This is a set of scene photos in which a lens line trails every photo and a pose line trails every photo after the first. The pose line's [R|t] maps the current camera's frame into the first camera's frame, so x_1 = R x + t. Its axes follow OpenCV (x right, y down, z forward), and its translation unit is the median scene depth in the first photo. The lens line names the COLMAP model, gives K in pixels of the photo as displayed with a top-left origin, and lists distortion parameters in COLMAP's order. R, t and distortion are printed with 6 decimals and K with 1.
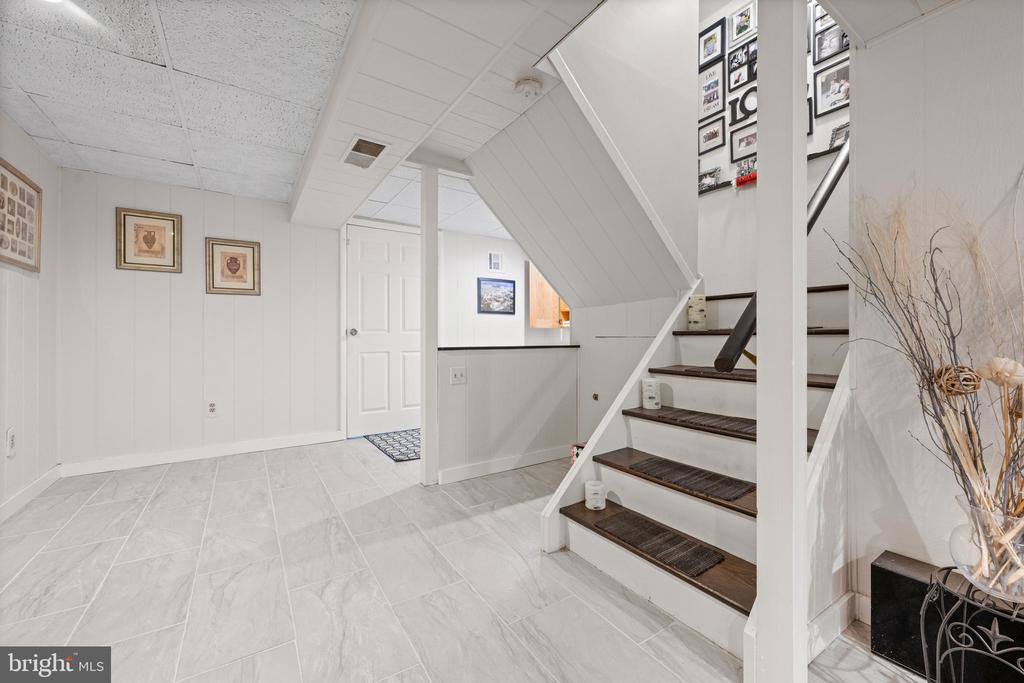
lens RADIAL K [[408.9, 0, 511.9], [0, 408.9, 338.9], [0, 0, 1]] dist [-0.000835, 0.000321]
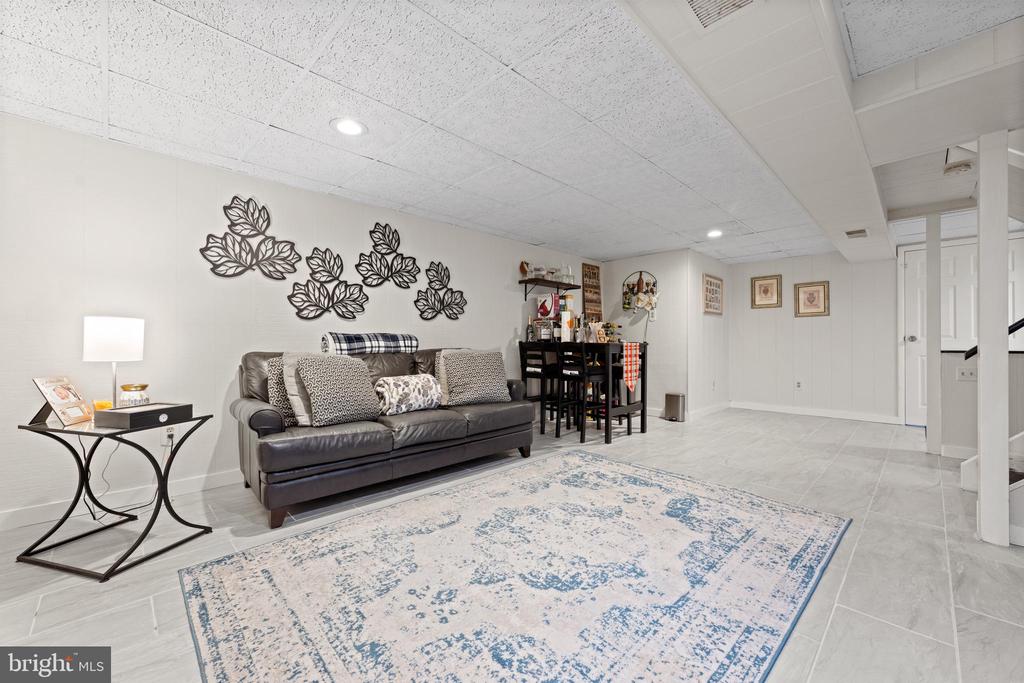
lens RADIAL K [[402.6, 0, 509.9], [0, 402.6, 341.2], [0, 0, 1]] dist [0.000485, 0.000062]
pose [[0.195935, -0.004971, -0.980604, 0.666485], [-0.003445, 0.999977, -0.005758, 0.002823], [0.980611, 0.004507, 0.195913, -0.494068]]
